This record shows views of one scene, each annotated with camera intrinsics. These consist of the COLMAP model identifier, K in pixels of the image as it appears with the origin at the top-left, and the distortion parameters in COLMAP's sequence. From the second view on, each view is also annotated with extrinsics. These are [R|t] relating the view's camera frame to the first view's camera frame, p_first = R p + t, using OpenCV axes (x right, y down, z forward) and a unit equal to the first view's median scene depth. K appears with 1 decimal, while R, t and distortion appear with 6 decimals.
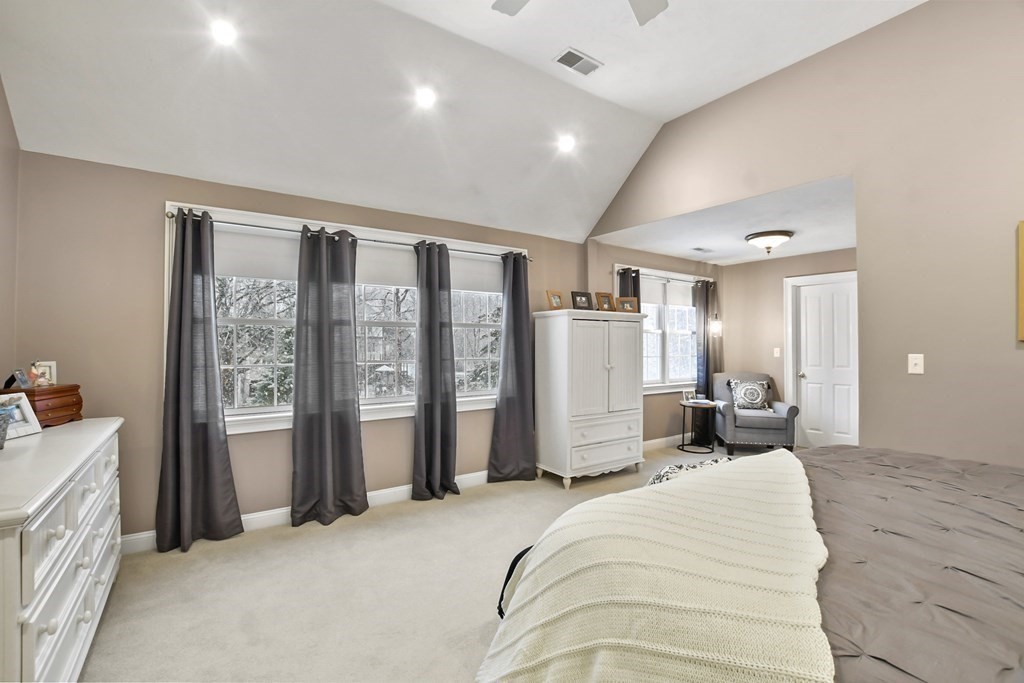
lens RADIAL K [[453.1, 0, 505.7], [0, 453.1, 342.9], [0, 0, 1]] dist [-0.027337, 0.000441]
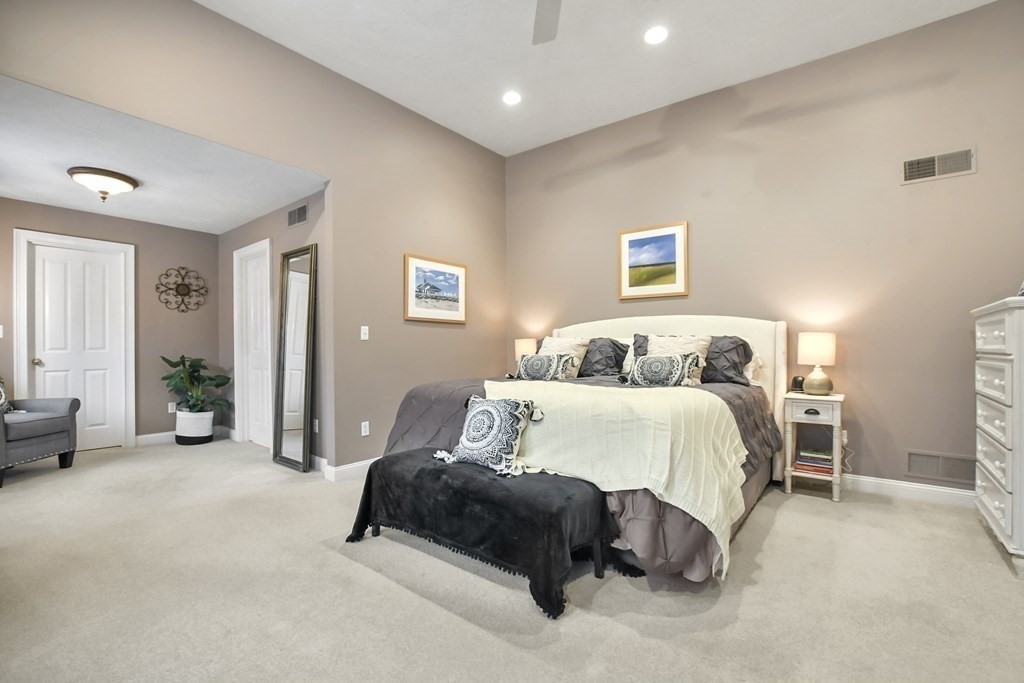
lens RADIAL K [[453.1, 0, 505.7], [0, 453.1, 342.9], [0, 0, 1]] dist [-0.027337, 0.000441]
pose [[-0.283511, 0.003987, 0.958961, -0.374825], [-0.007035, 0.999956, -0.006237, 0.052312], [-0.958943, -0.008514, -0.283470, 0.602175]]
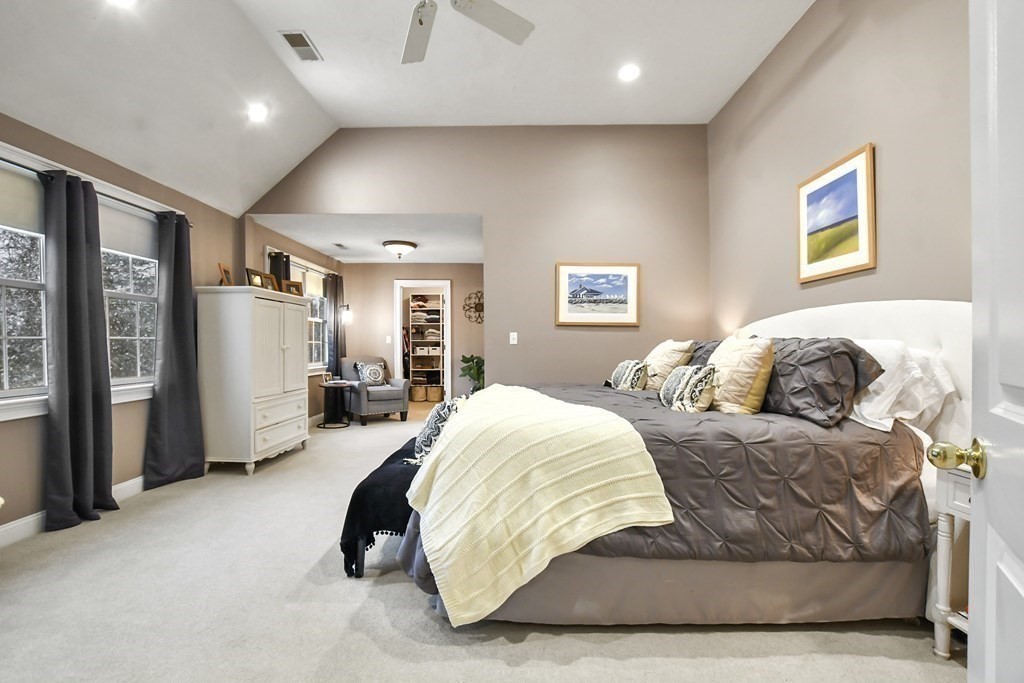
lens RADIAL K [[453.7, 0, 507.1], [0, 453.7, 346.7], [0, 0, 1]] dist [-0.022776, 0.000234]
pose [[0.588401, -0.004098, 0.808559, -0.293984], [-0.005451, 0.999944, 0.009035, 0.039117], [-0.808551, -0.009724, 0.588346, 0.005230]]
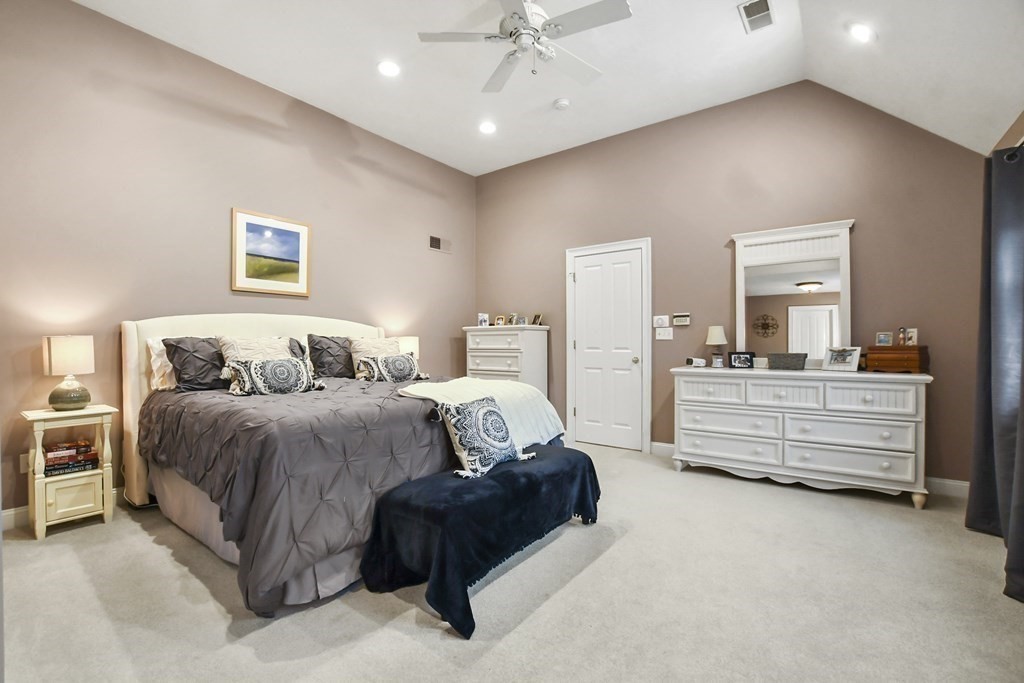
lens RADIAL K [[453.1, 0, 505.7], [0, 453.1, 342.9], [0, 0, 1]] dist [-0.027337, 0.000441]
pose [[-0.952127, -0.007463, -0.305611, 0.321006], [-0.007795, 0.999970, -0.000134, 0.040657], [0.305603, 0.002254, -0.952156, 1.030676]]
